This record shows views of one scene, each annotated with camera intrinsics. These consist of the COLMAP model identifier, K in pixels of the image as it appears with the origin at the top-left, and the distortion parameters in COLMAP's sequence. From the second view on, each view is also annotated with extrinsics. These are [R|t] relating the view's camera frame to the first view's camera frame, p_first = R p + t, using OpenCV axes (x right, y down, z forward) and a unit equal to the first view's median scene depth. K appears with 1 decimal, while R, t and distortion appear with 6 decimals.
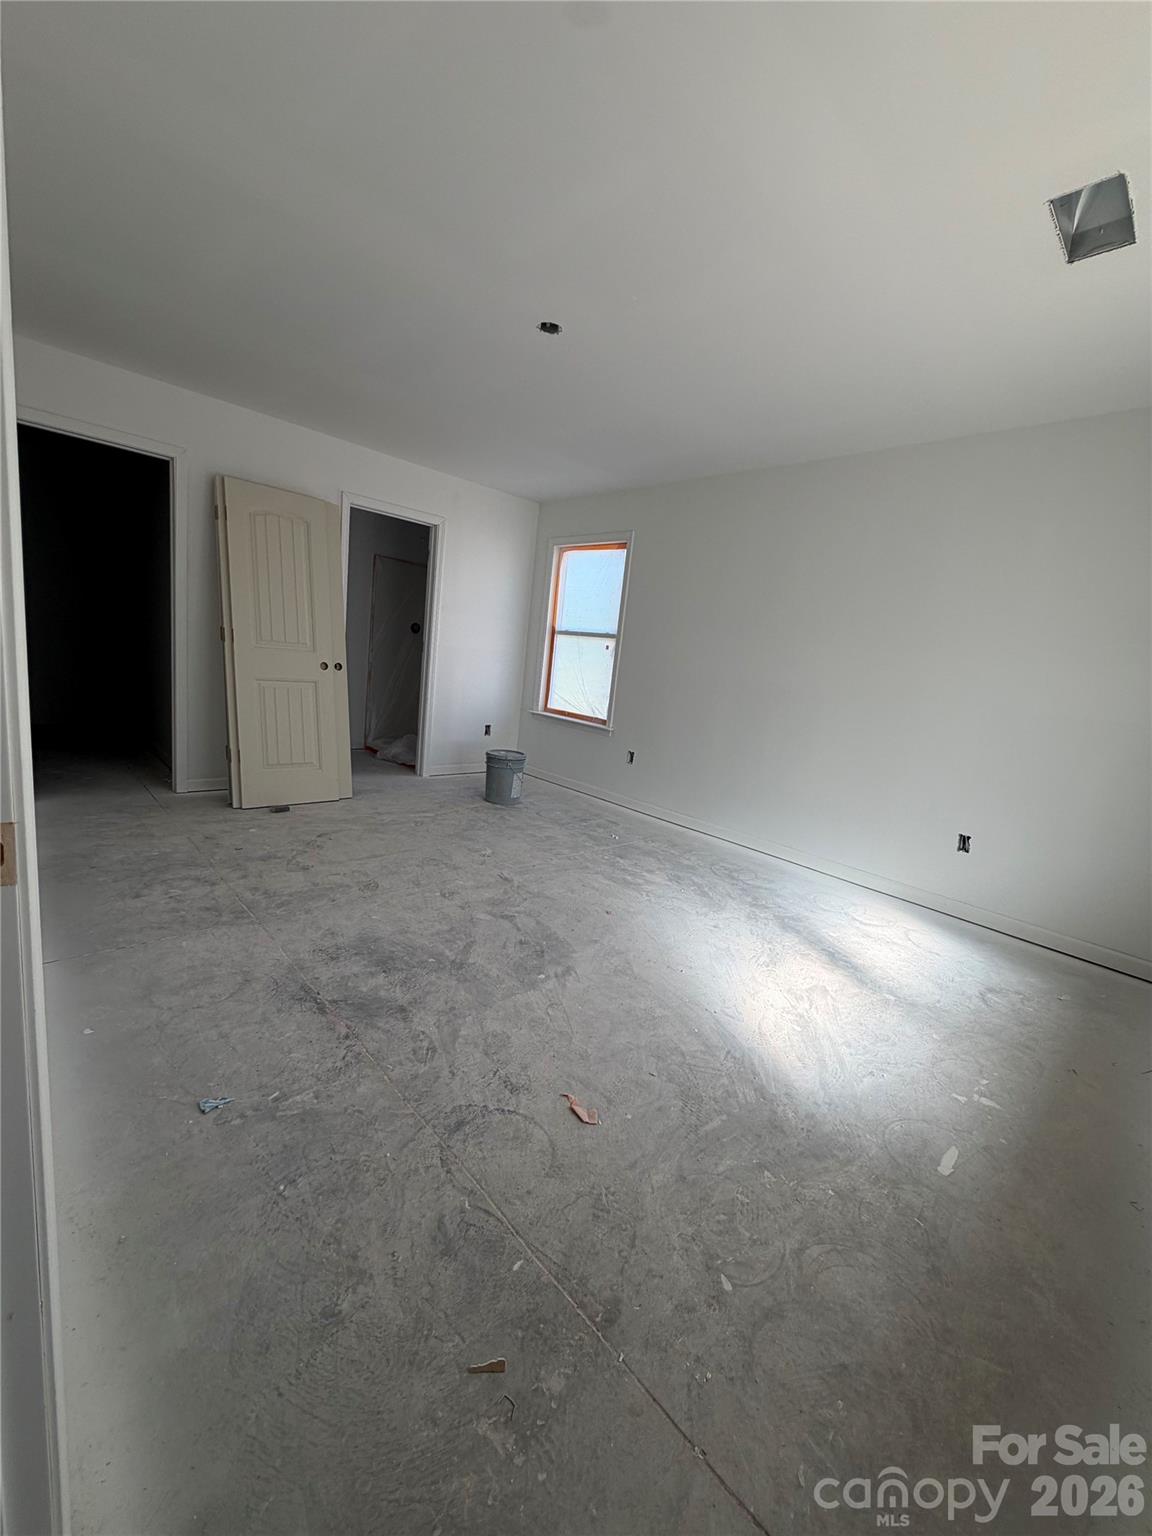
lens RADIAL K [[617.5, 0, 565.0], [0, 617.5, 765.6], [0, 0, 1]] dist [-0.002126, -0.000093]
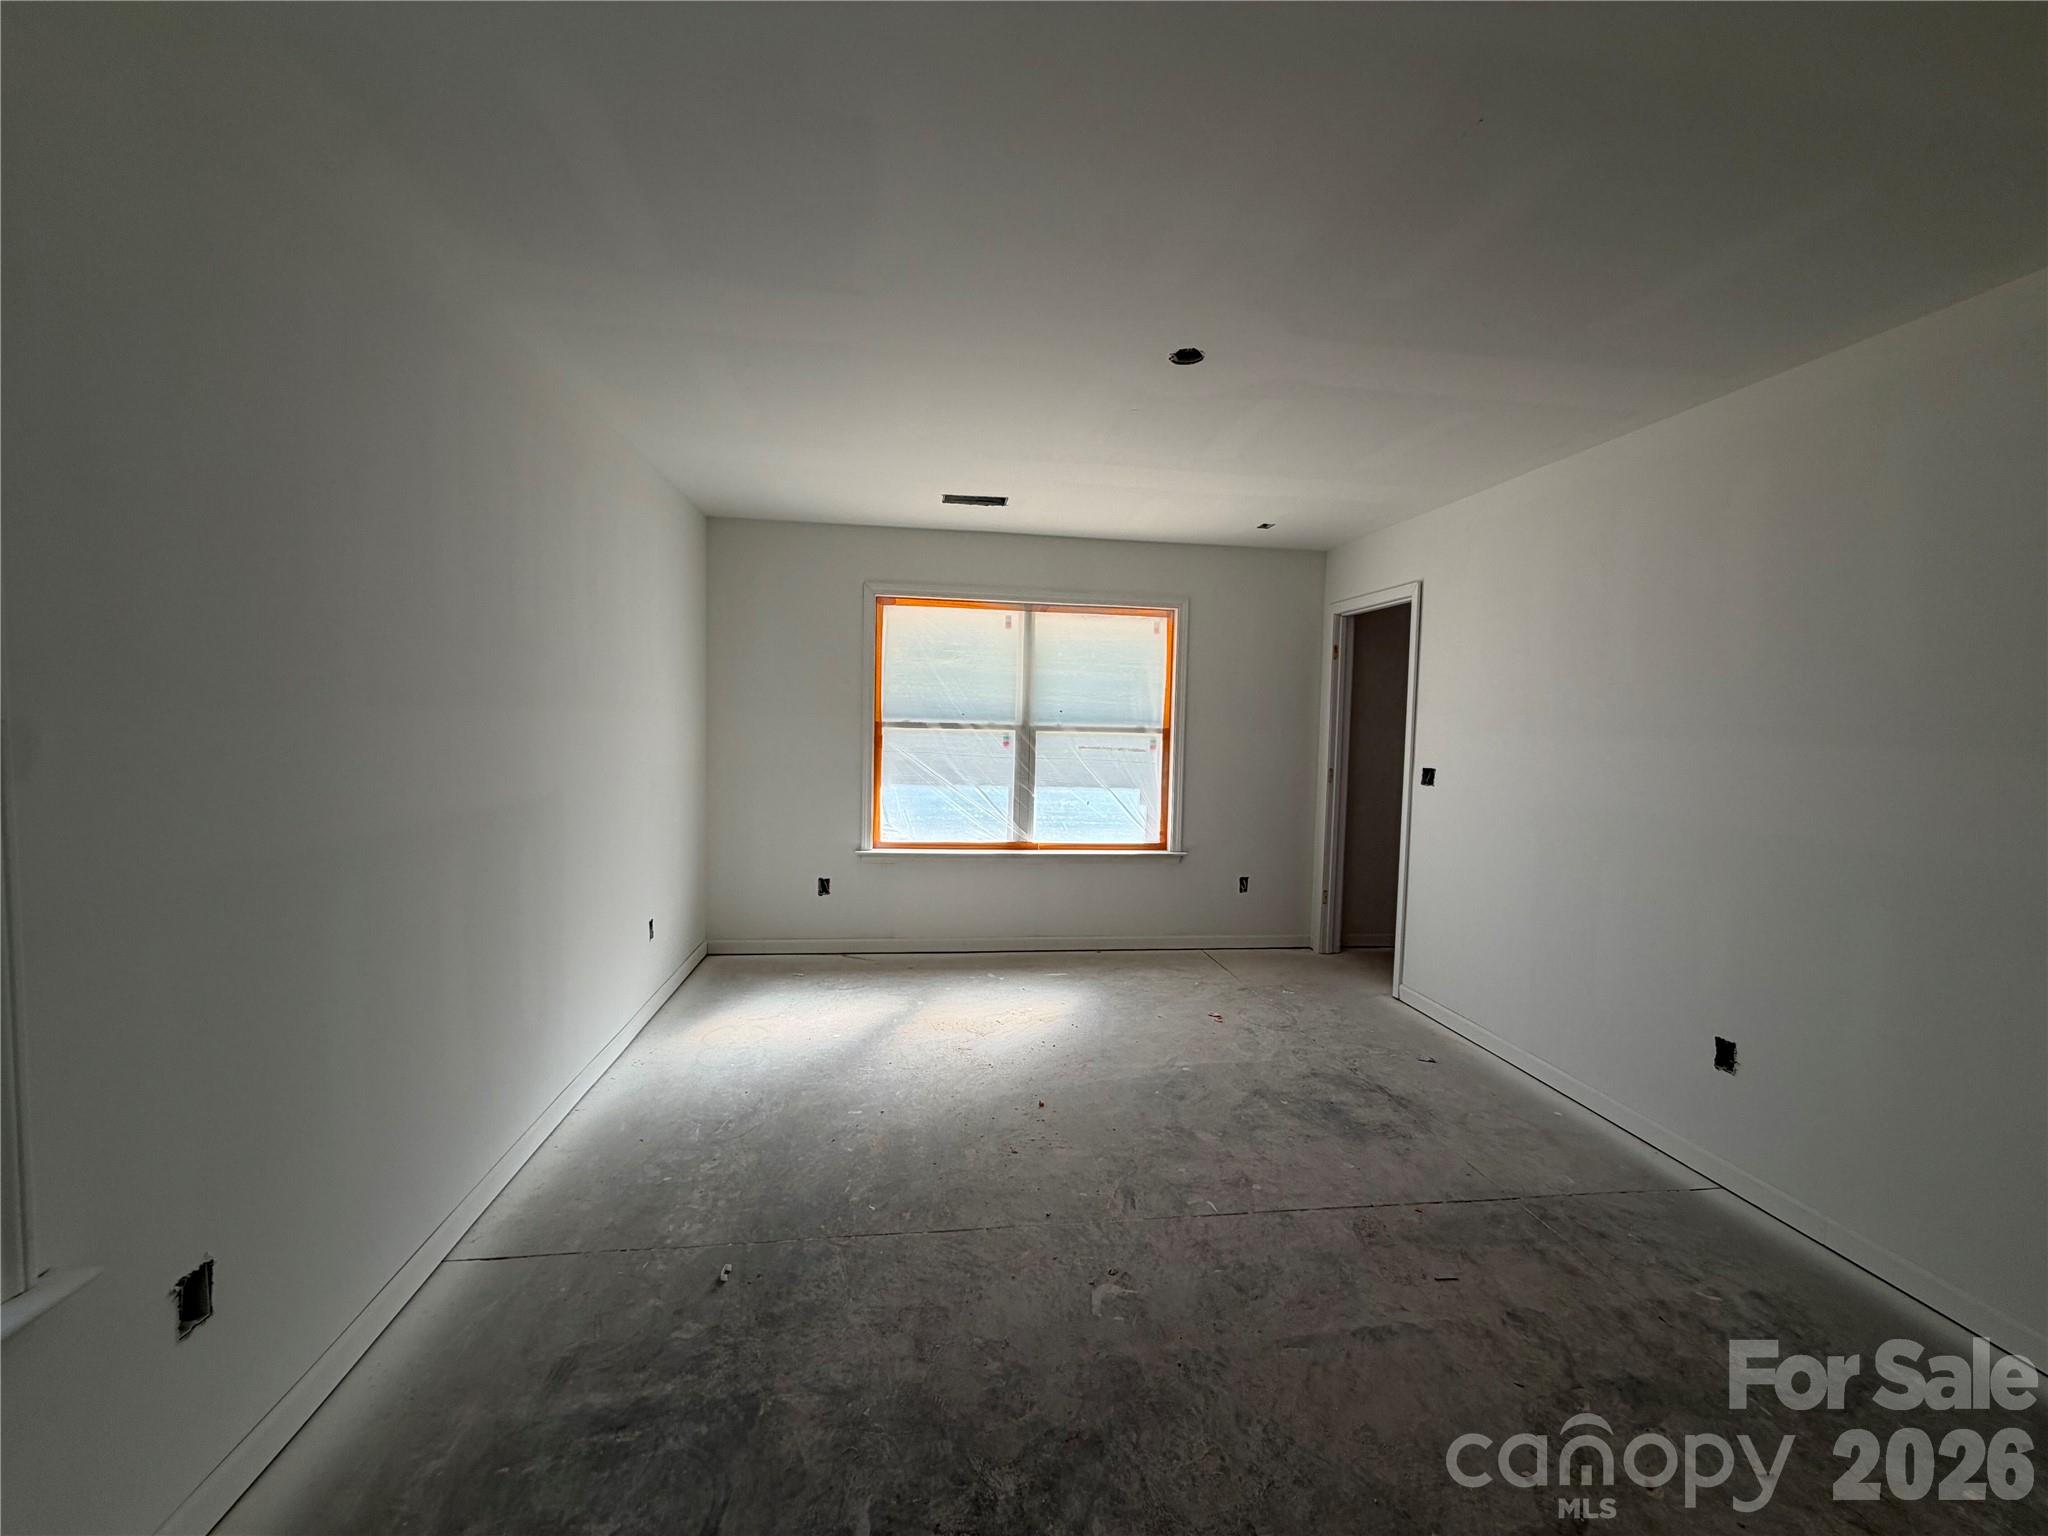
lens RADIAL K [[823.4, 0, 1022.2], [0, 823.4, 763.7], [0, 0, 1]] dist [-0.002126, -0.000093]
pose [[-0.816659, -0.156188, 0.555584, -0.785527], [-0.009370, 0.966144, 0.257834, -0.833526], [-0.577045, 0.205357, -0.790473, 3.276401]]
